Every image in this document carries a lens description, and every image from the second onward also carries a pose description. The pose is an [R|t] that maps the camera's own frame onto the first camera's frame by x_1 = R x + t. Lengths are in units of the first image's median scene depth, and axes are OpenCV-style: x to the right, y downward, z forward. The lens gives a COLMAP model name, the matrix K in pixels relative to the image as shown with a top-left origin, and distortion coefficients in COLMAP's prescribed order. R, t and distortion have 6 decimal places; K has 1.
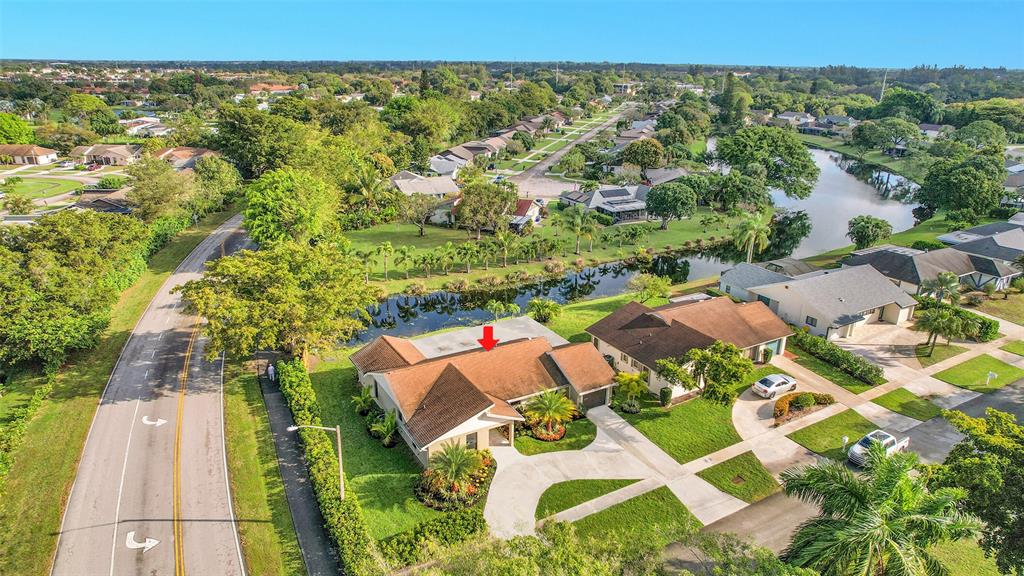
lens RADIAL K [[664.4, 0, 514.4], [0, 664.4, 290.4], [0, 0, 1]] dist [-0.031511, 0.019744]
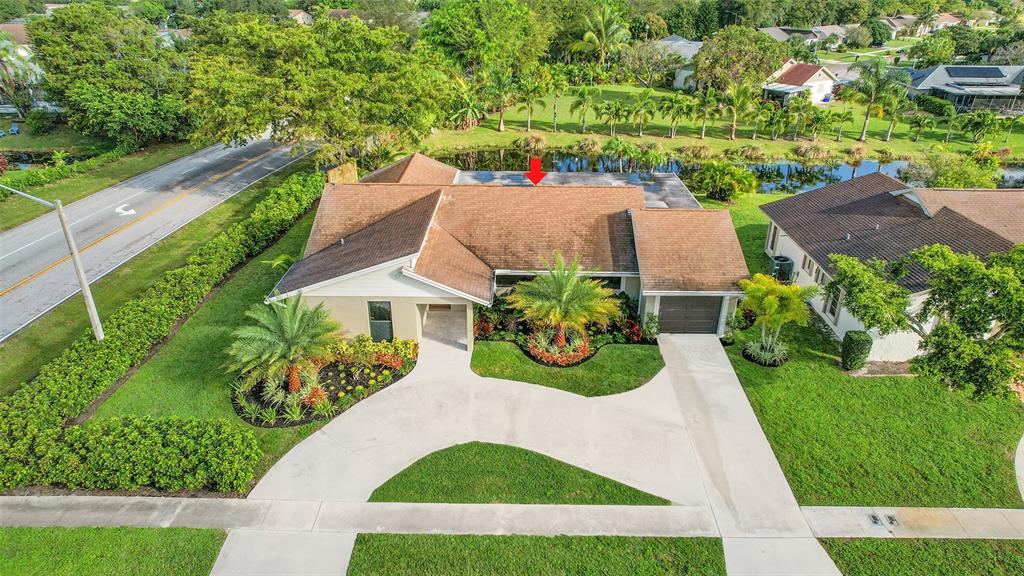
lens RADIAL K [[664.4, 0, 510.9], [0, 664.4, 282.0], [0, 0, 1]] dist [-0.031511, 0.019744]
pose [[0.860979, 0.212203, -0.462260, 0.227796], [-0.172670, 0.976785, 0.126793, 0.100648], [0.478435, -0.029347, 0.877633, 0.510960]]
